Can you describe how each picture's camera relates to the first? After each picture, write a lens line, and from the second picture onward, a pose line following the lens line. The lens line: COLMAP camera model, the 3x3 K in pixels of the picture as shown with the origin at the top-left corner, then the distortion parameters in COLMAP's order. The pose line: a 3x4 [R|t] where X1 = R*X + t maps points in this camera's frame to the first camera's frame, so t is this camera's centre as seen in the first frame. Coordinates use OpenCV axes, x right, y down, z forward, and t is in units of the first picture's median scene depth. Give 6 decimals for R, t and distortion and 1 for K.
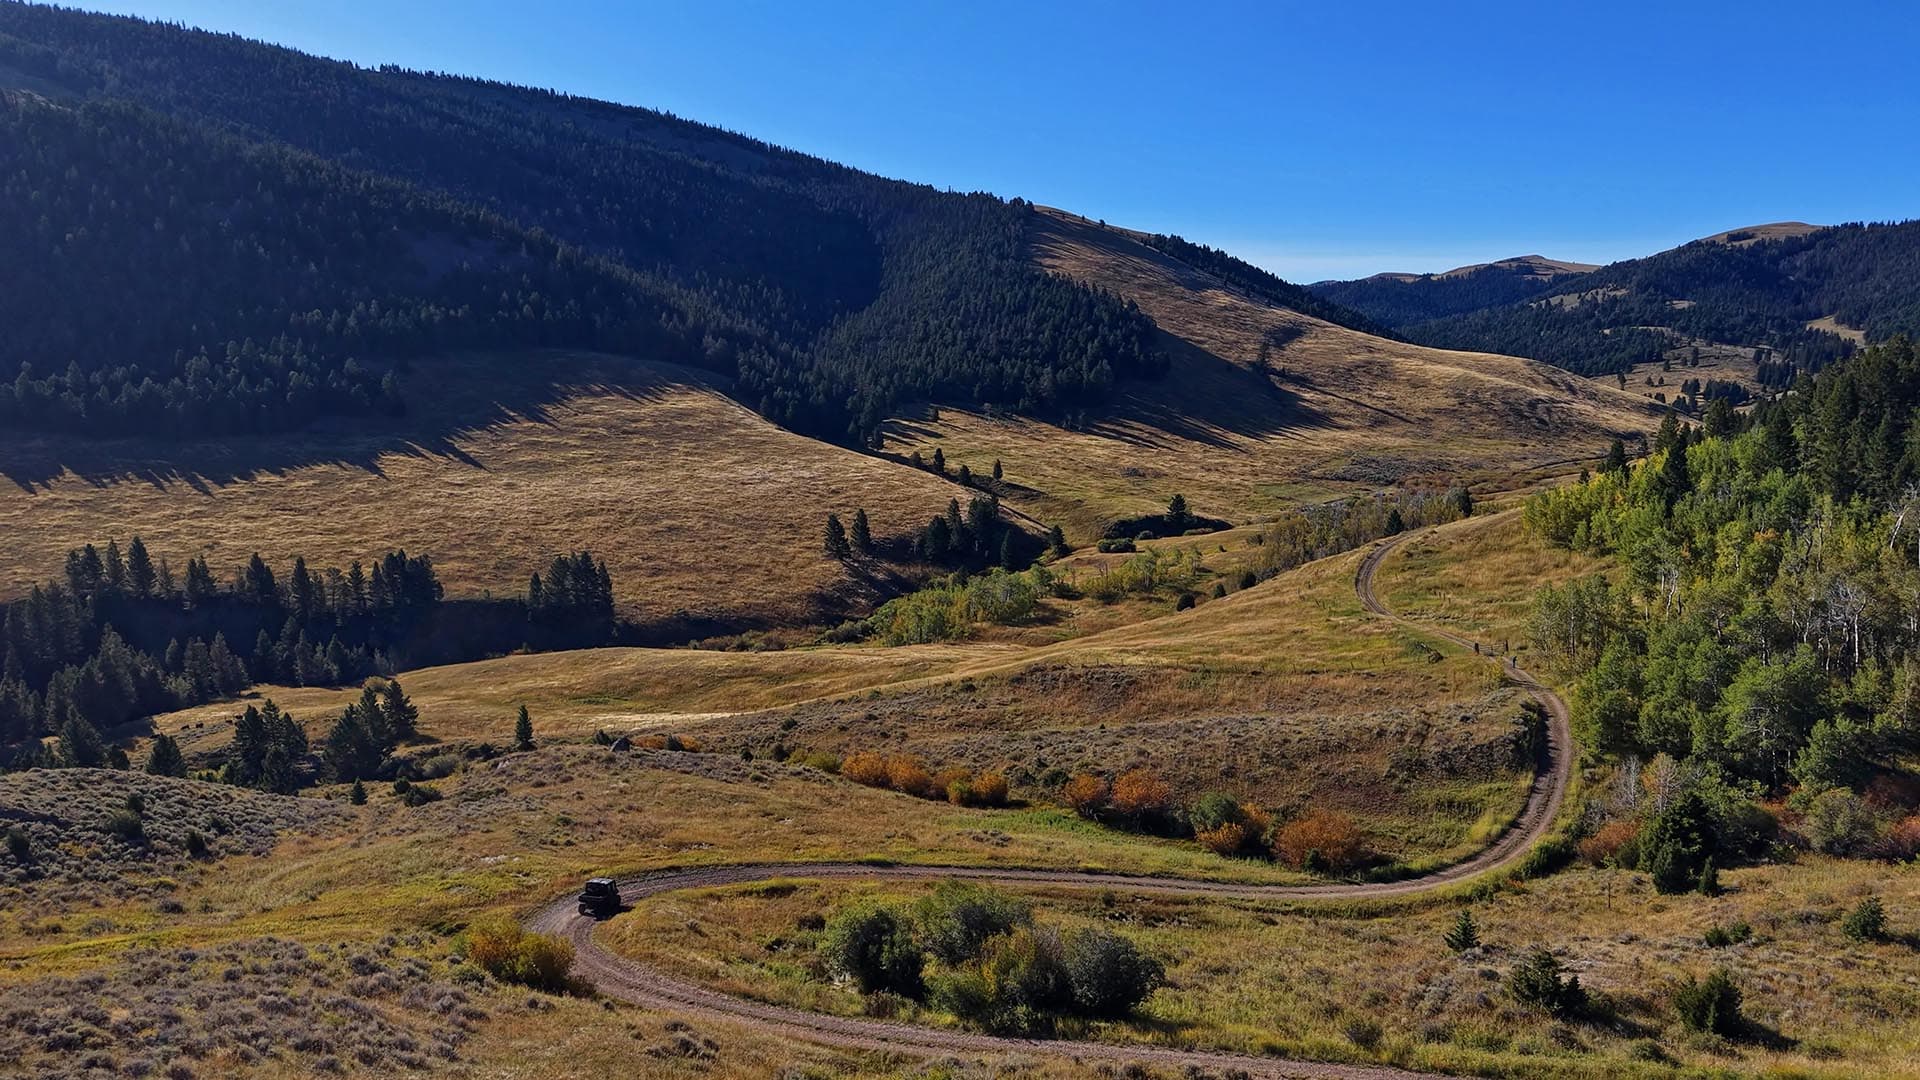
lens RADIAL K [[1365.9, 0, 957.4], [0, 1365.9, 536.4], [0, 0, 1]] dist [0.050259, -0.066426]
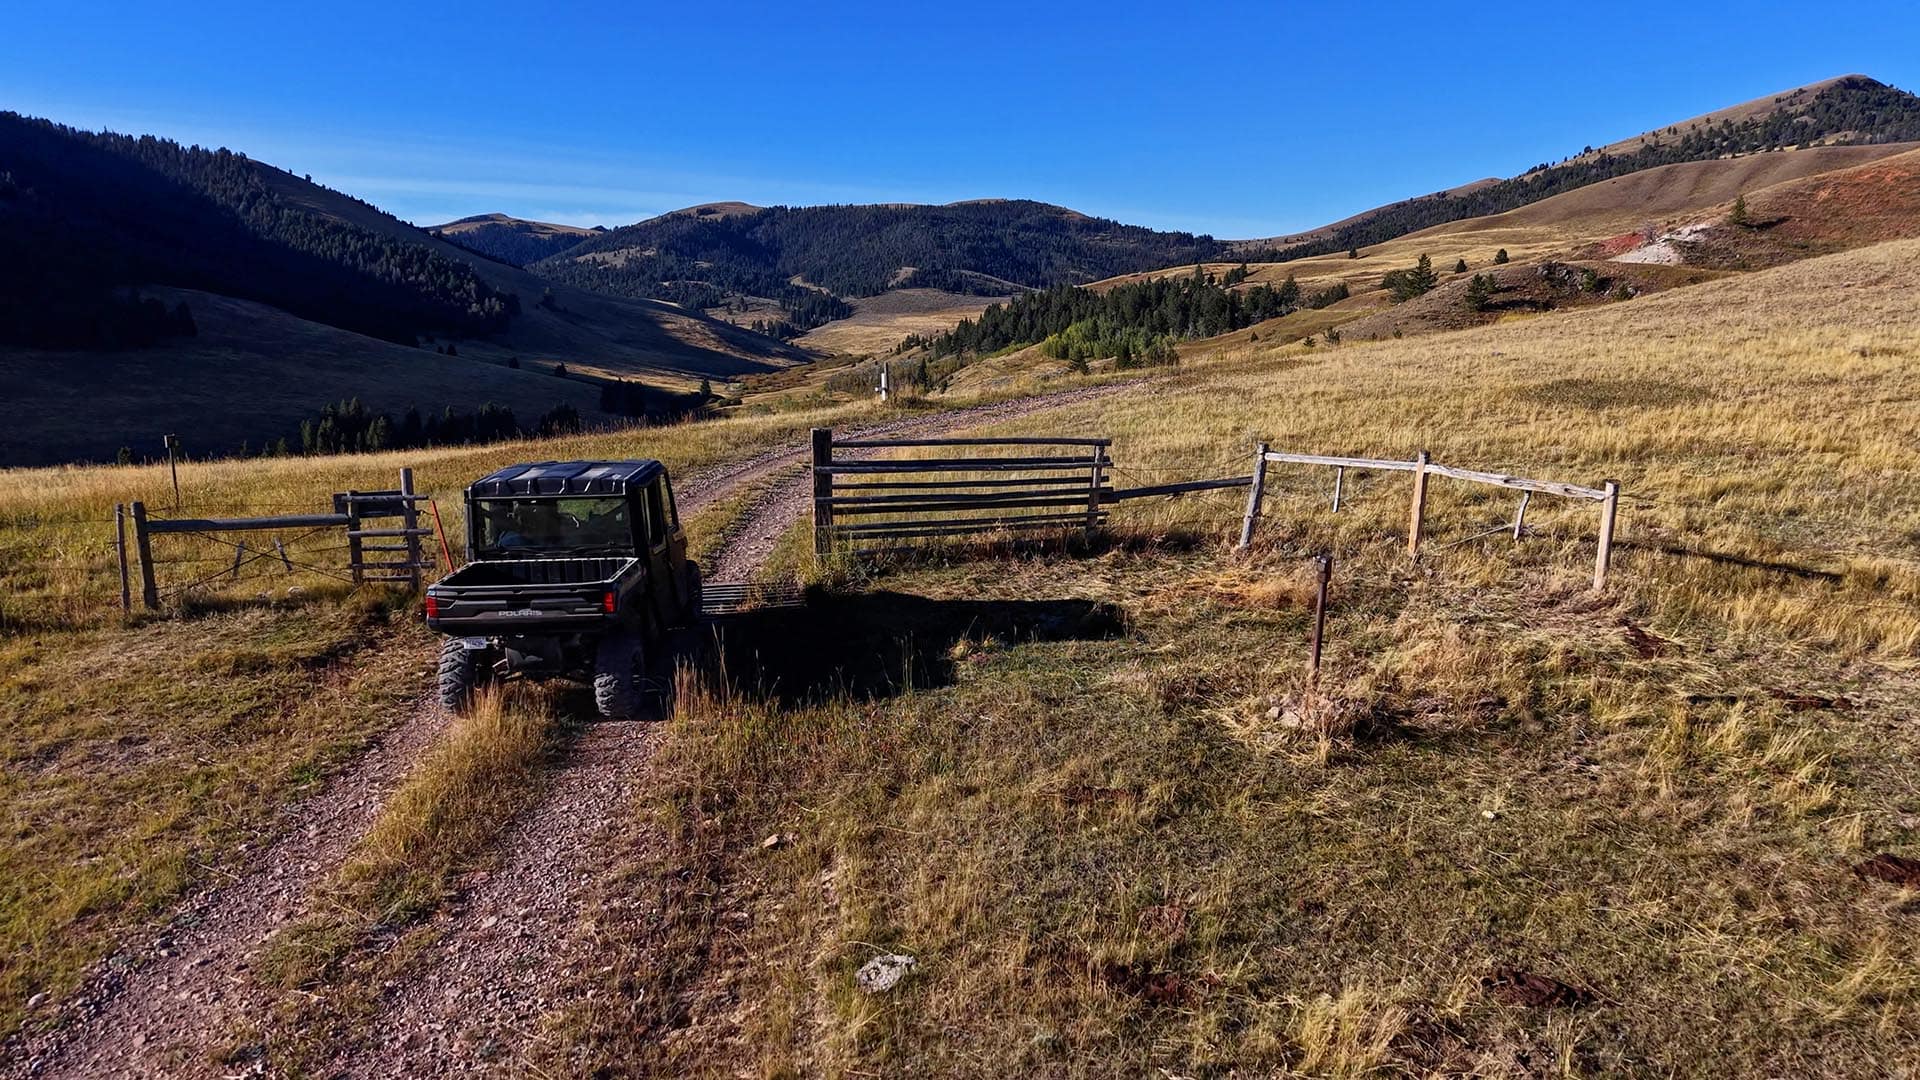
lens RADIAL K [[1365.9, 0, 956.7], [0, 1365.9, 552.4], [0, 0, 1]] dist [0.050259, -0.066426]
pose [[0.724590, -0.120043, 0.678645, -0.597535], [0.089368, 0.992765, 0.080188, 0.056303], [-0.683361, 0.002545, 0.730076, -0.322914]]
